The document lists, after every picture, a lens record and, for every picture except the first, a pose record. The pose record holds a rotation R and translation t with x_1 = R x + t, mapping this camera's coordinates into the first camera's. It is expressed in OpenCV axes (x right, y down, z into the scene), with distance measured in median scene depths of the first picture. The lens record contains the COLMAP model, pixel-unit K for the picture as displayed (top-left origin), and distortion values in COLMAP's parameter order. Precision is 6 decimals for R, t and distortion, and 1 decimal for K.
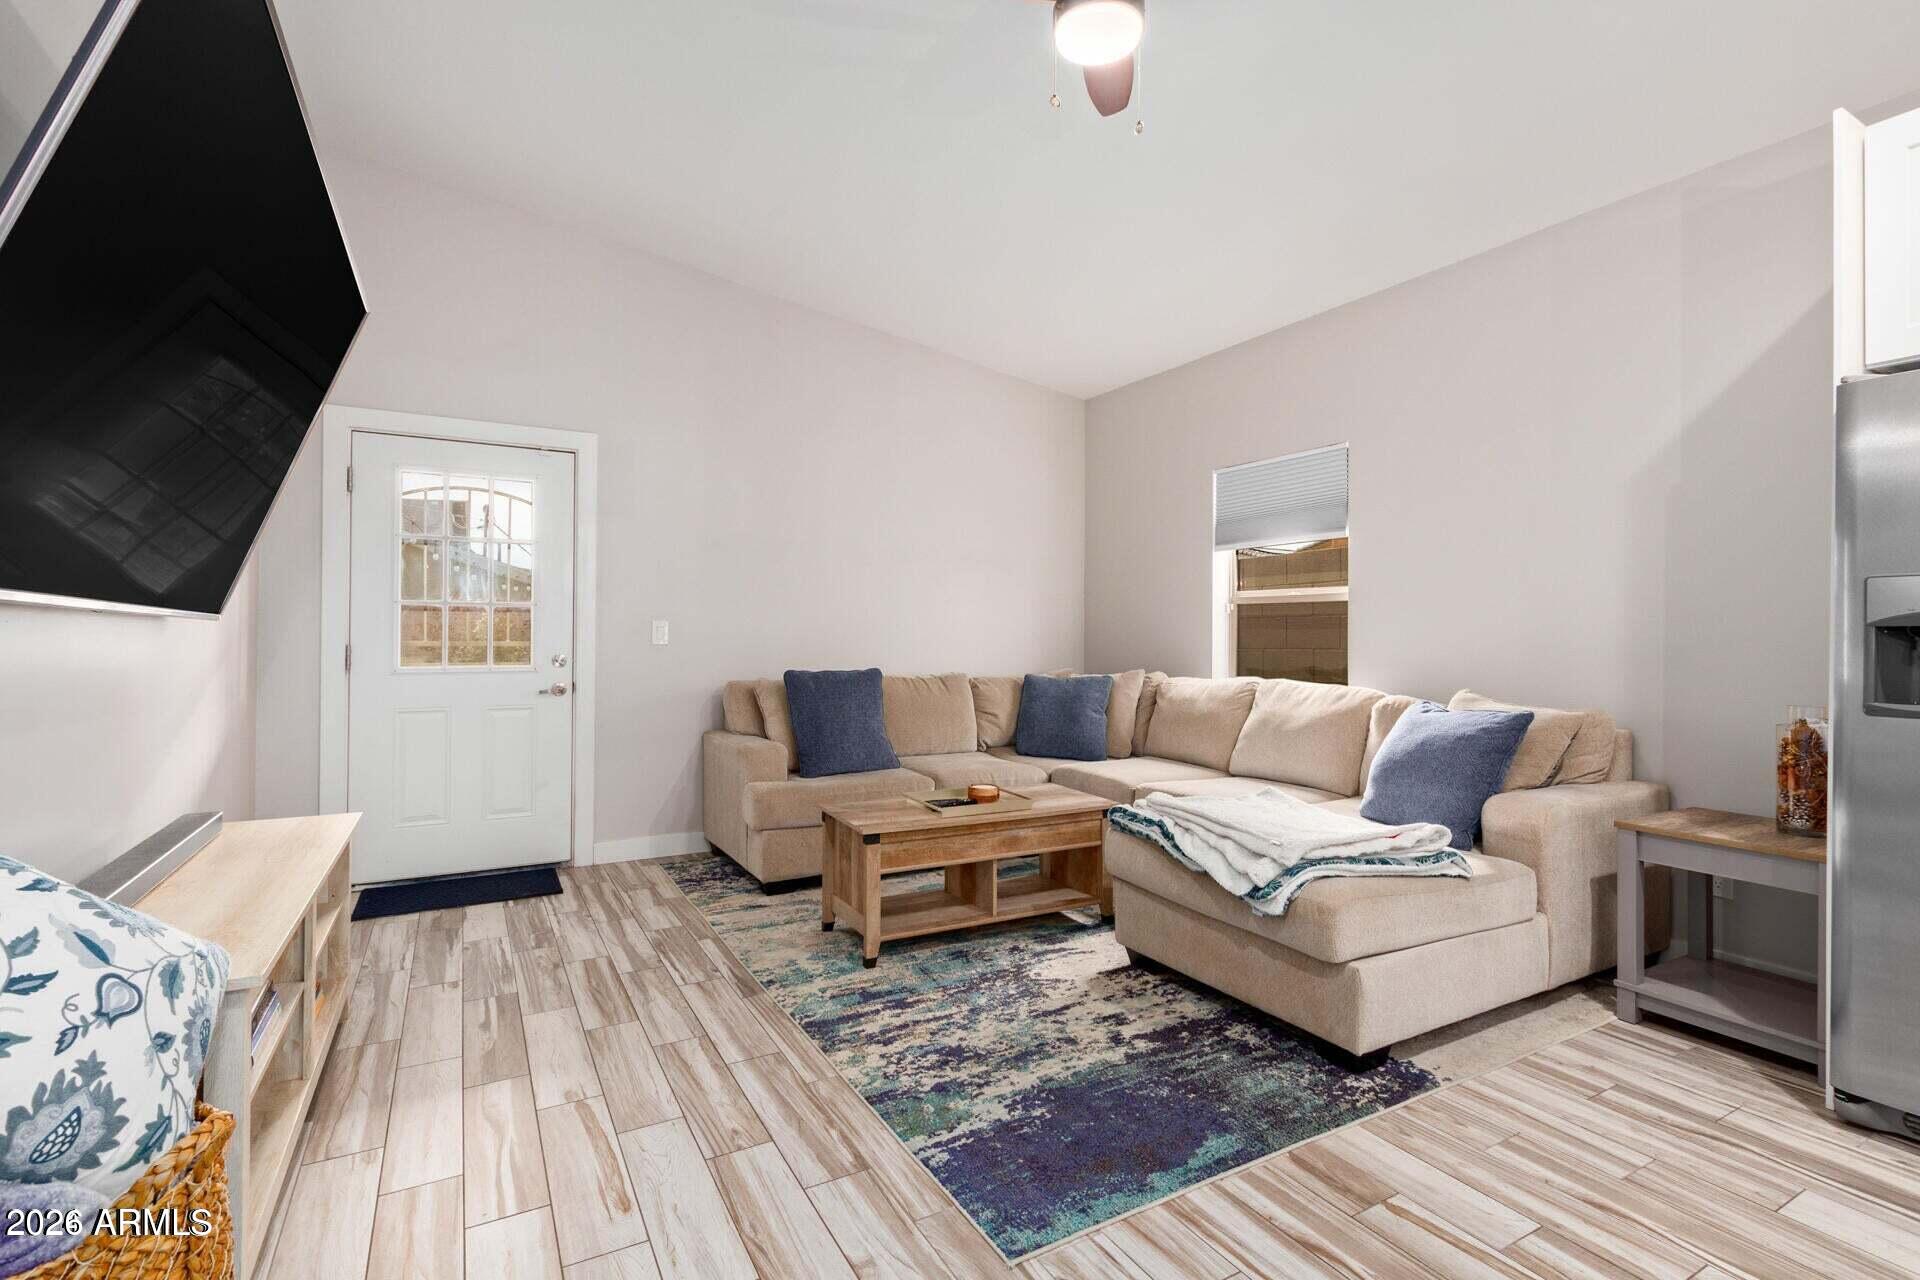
lens RADIAL K [[876.4, 0, 959.0], [0, 876.4, 640.6], [0, 0, 1]] dist [0.005171, -0.001868]
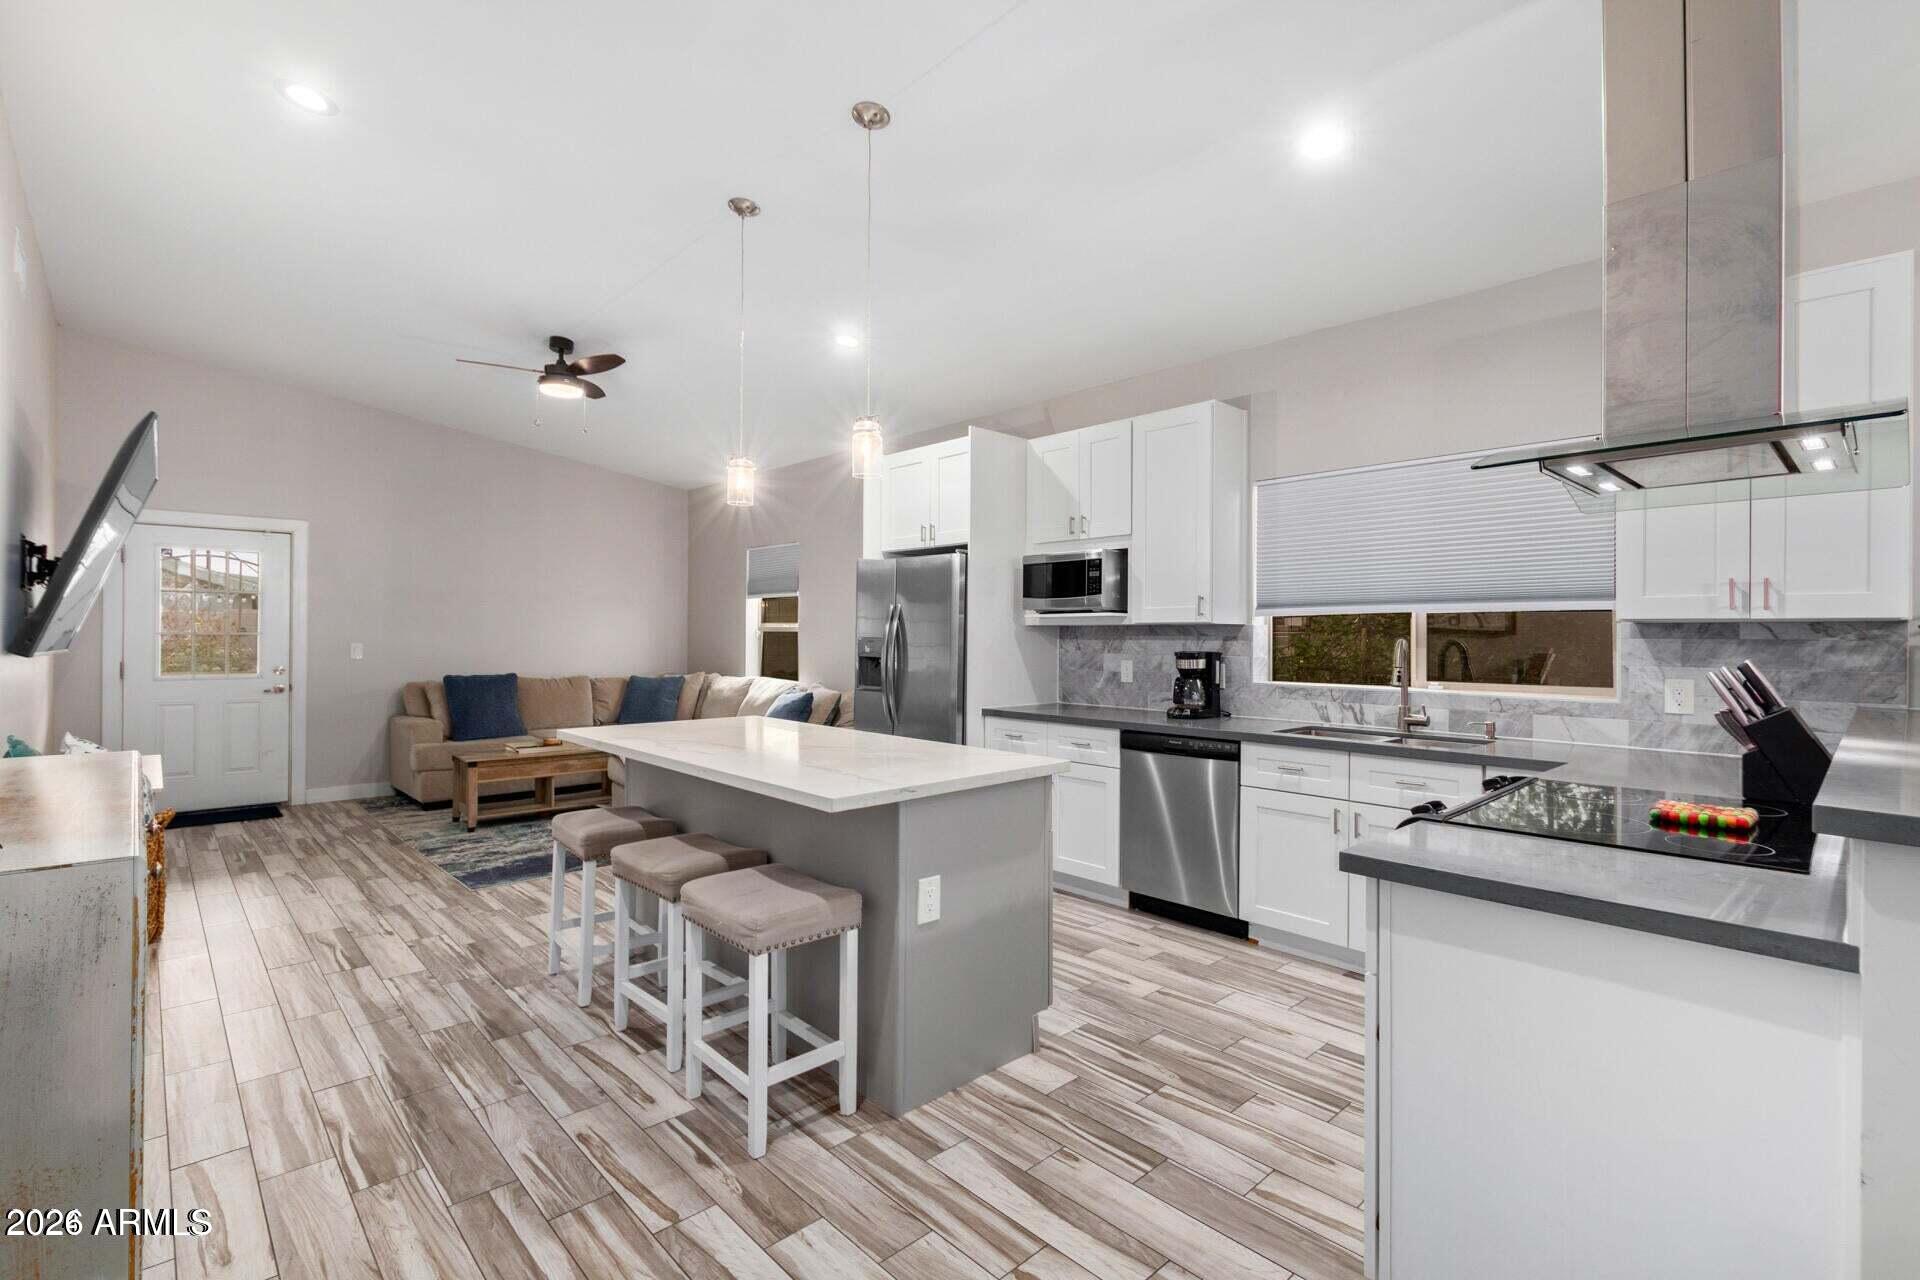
lens RADIAL K [[876.4, 0, 961.2], [0, 876.4, 639.2], [0, 0, 1]] dist [0.005171, -0.001868]
pose [[0.972043, -0.000325, 0.234803, 0.335044], [-0.000262, 0.999997, 0.002469, -0.034864], [-0.234803, -0.002461, 0.972040, -0.757340]]
